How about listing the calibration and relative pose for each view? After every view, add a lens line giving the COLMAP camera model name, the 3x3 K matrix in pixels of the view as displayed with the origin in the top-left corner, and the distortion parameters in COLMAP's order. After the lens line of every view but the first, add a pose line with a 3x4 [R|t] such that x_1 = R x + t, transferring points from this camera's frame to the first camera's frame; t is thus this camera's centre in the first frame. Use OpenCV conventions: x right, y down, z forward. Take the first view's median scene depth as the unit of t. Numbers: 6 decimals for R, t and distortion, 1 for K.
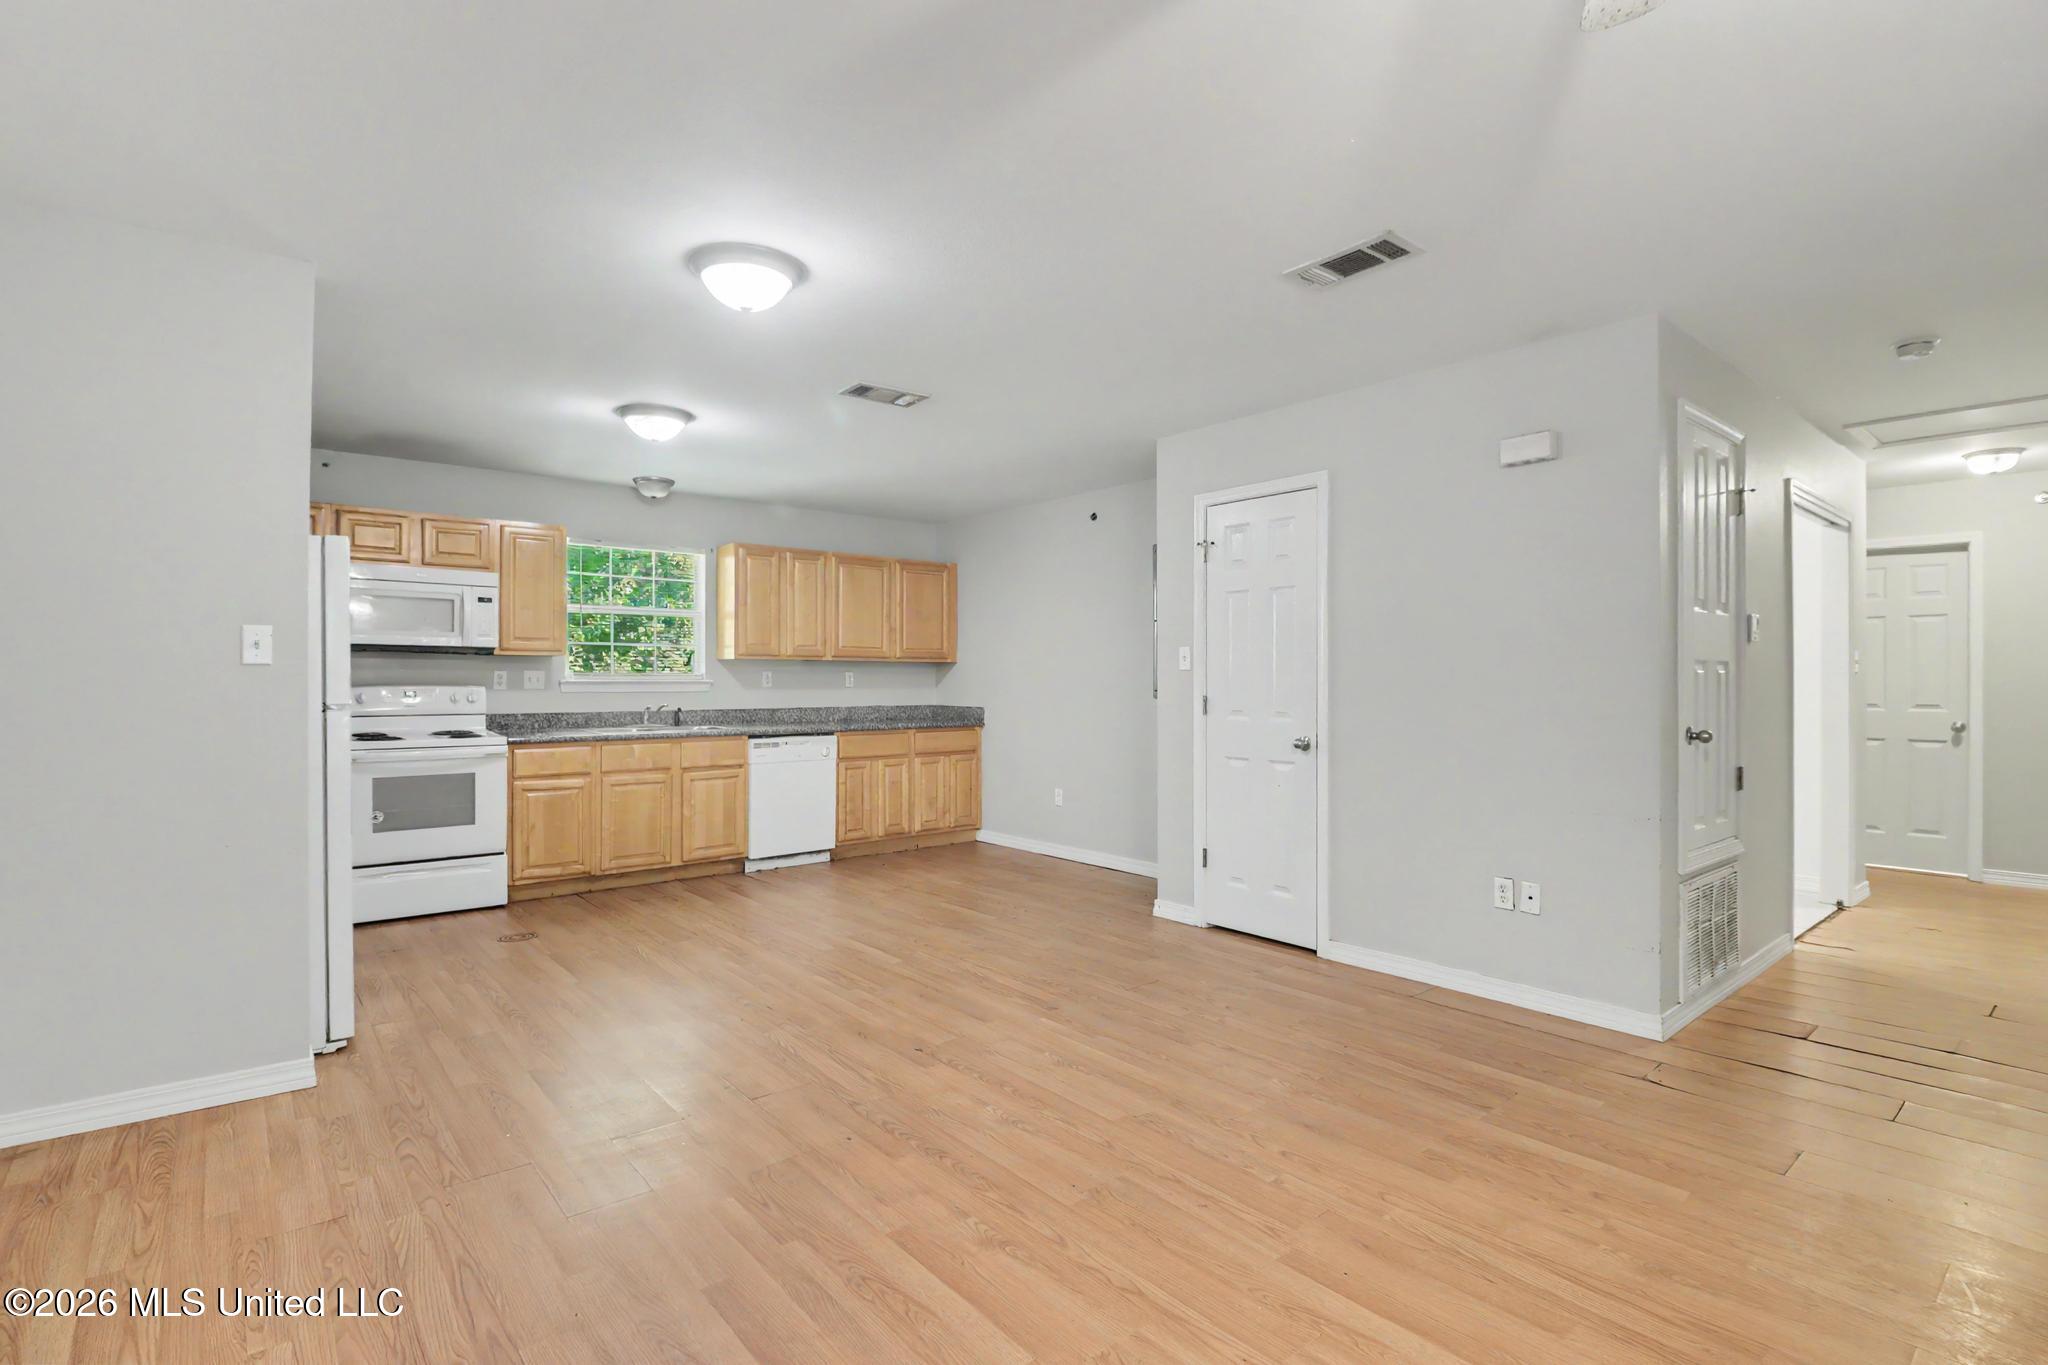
lens RADIAL K [[973.8, 0, 1023.6], [0, 973.8, 681.5], [0, 0, 1]] dist [-0.005179, -0.003367]
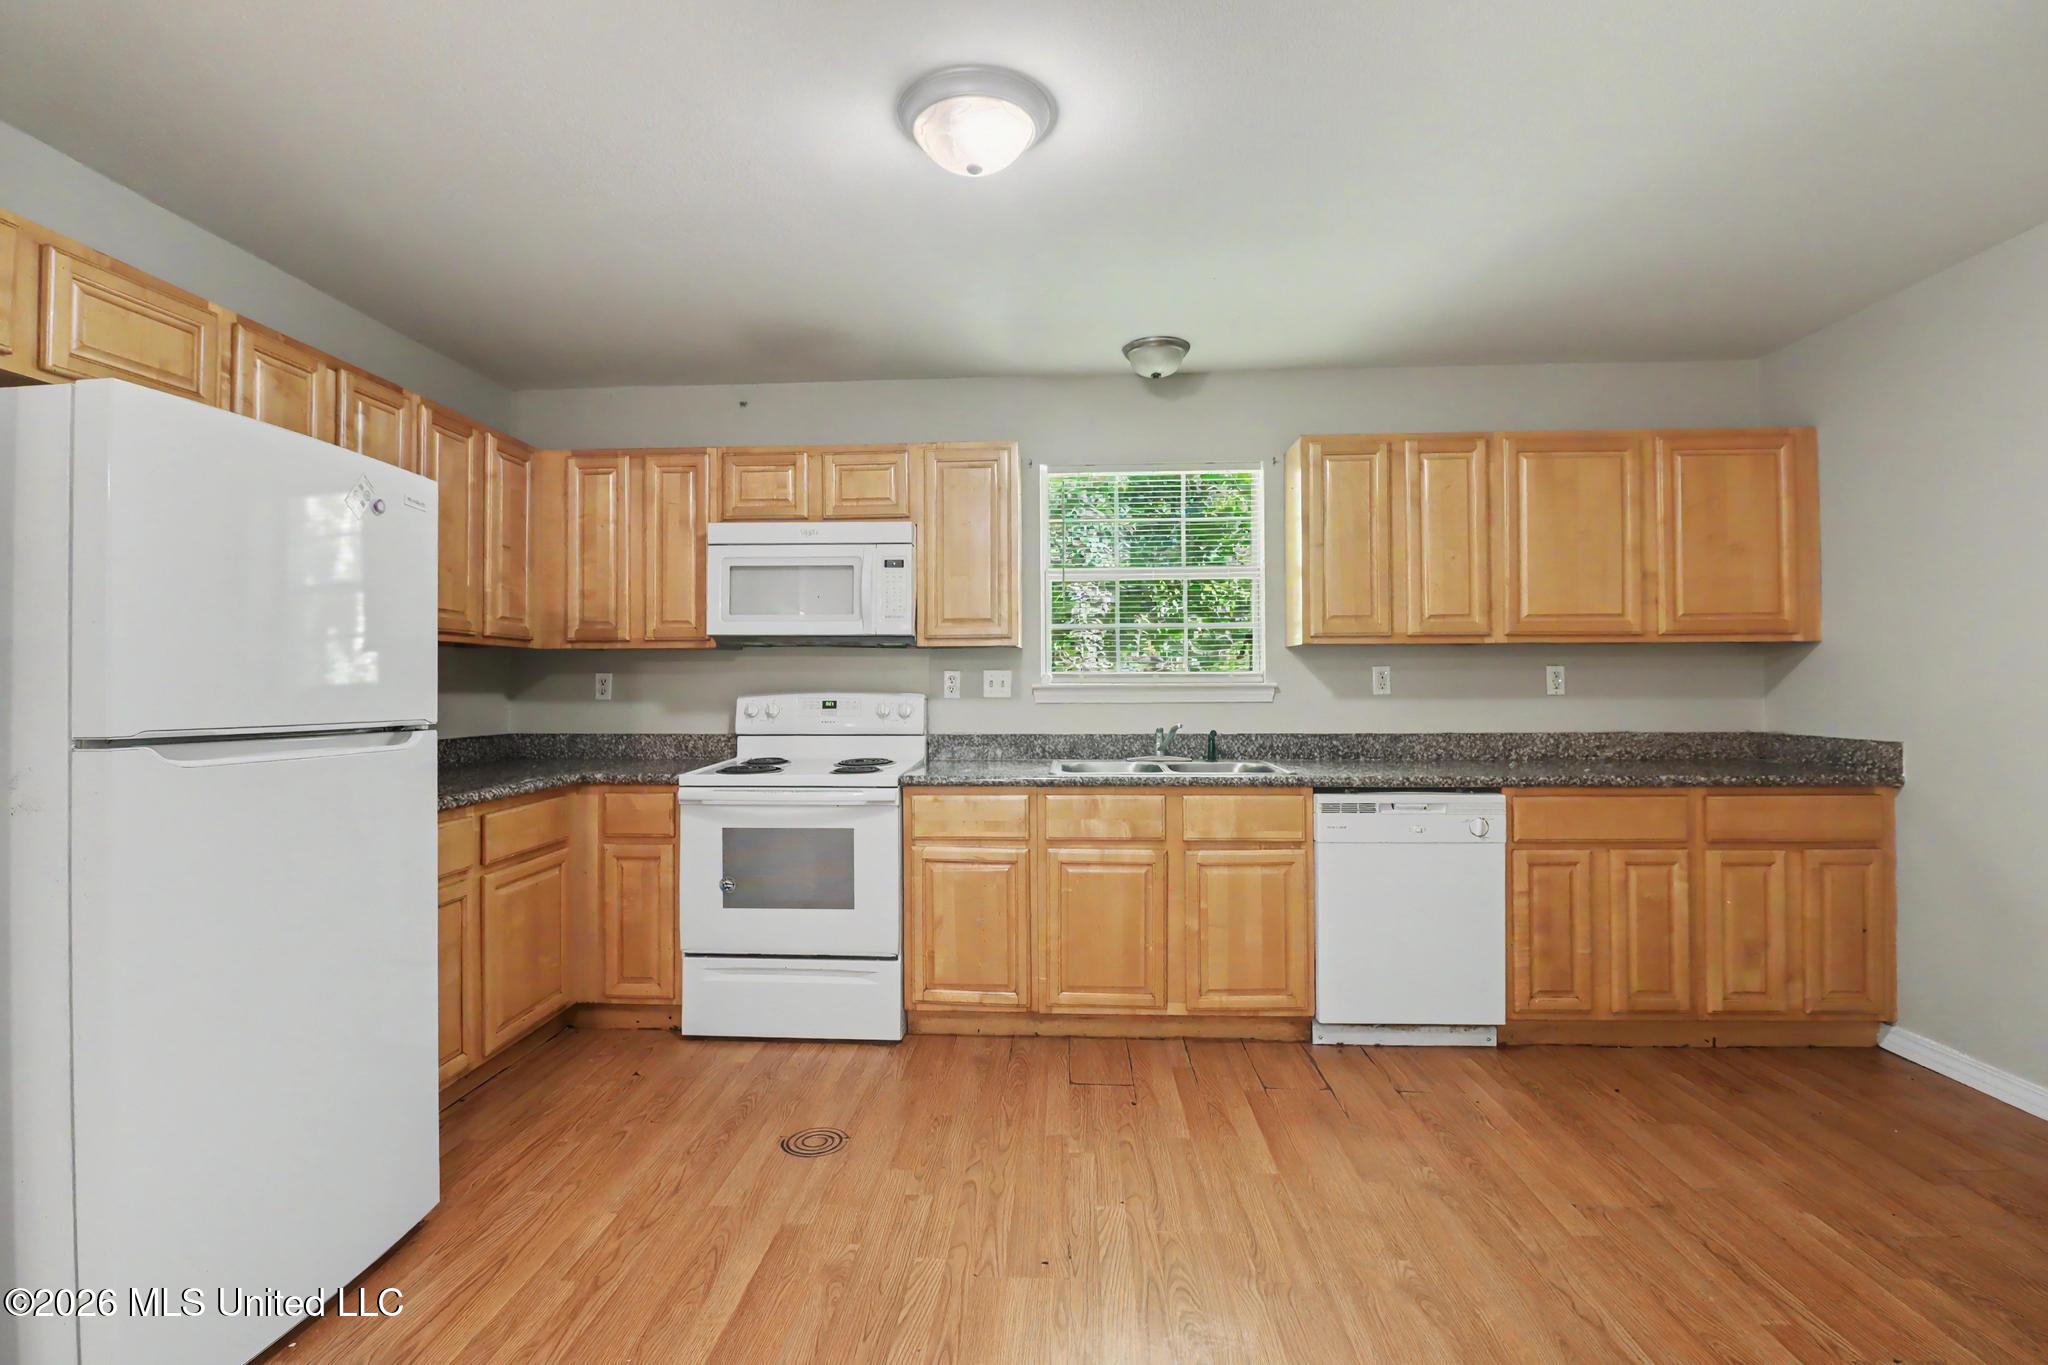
lens RADIAL K [[973.8, 0, 1014.8], [0, 973.8, 675.9], [0, 0, 1]] dist [-0.005179, -0.003367]
pose [[0.722627, -0.012615, -0.691123, -0.033031], [0.004481, 0.999898, -0.013566, 0.001539], [0.691223, 0.006706, 0.722610, 0.491196]]
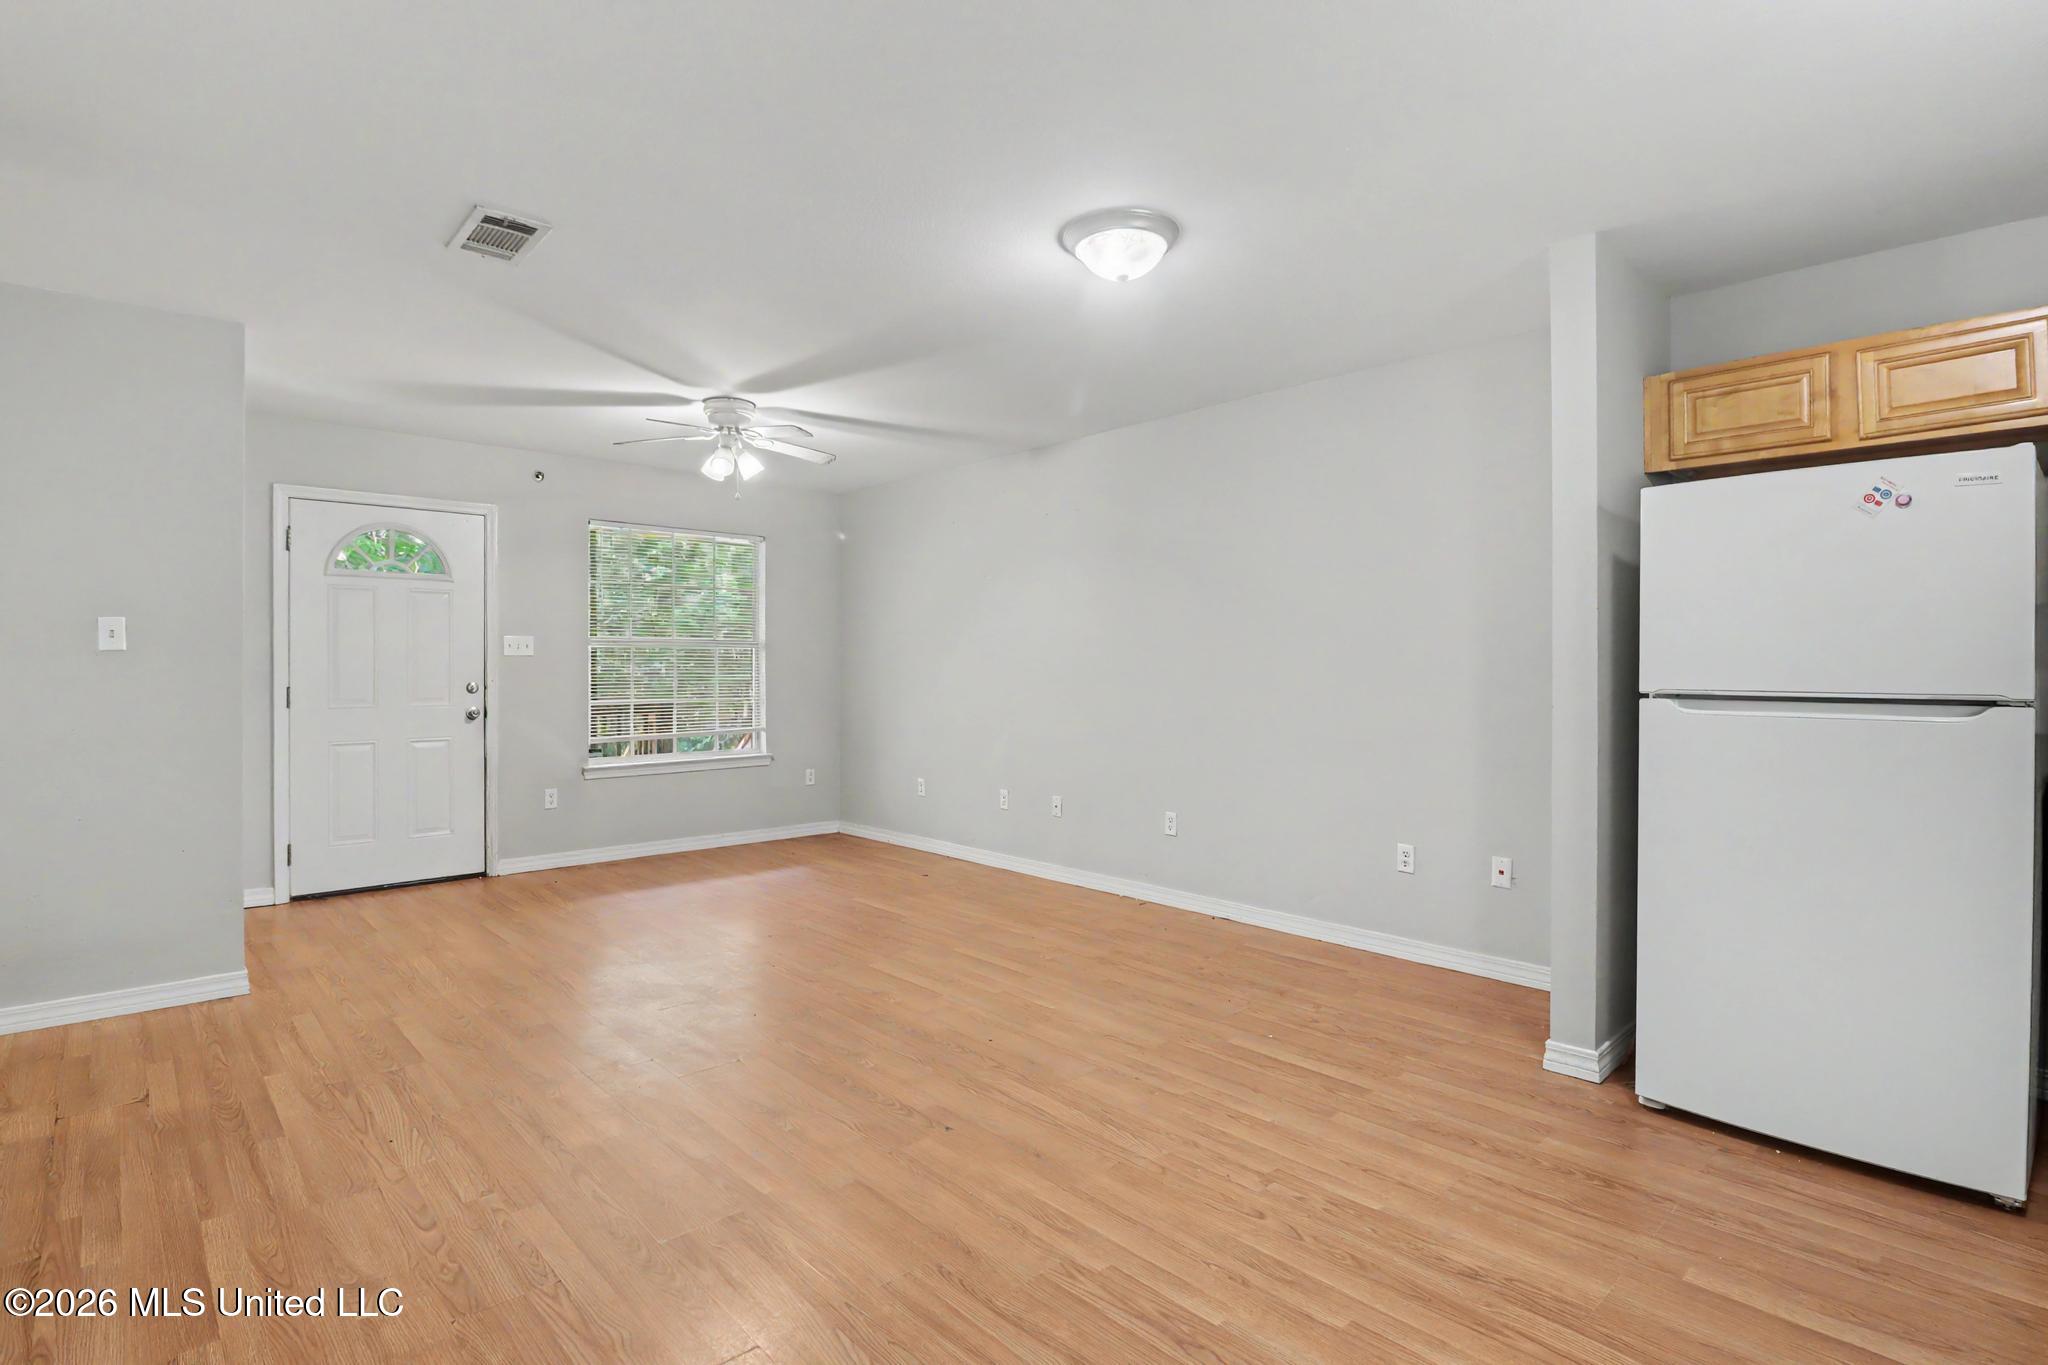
lens RADIAL K [[973.8, 0, 1019.0], [0, 973.8, 671.4], [0, 0, 1]] dist [-0.005179, -0.003367]
pose [[-0.998700, -0.001667, -0.050938, -0.073524], [-0.001901, 0.999988, 0.004541, 0.000981], [0.050929, 0.004632, -0.998692, 1.072433]]
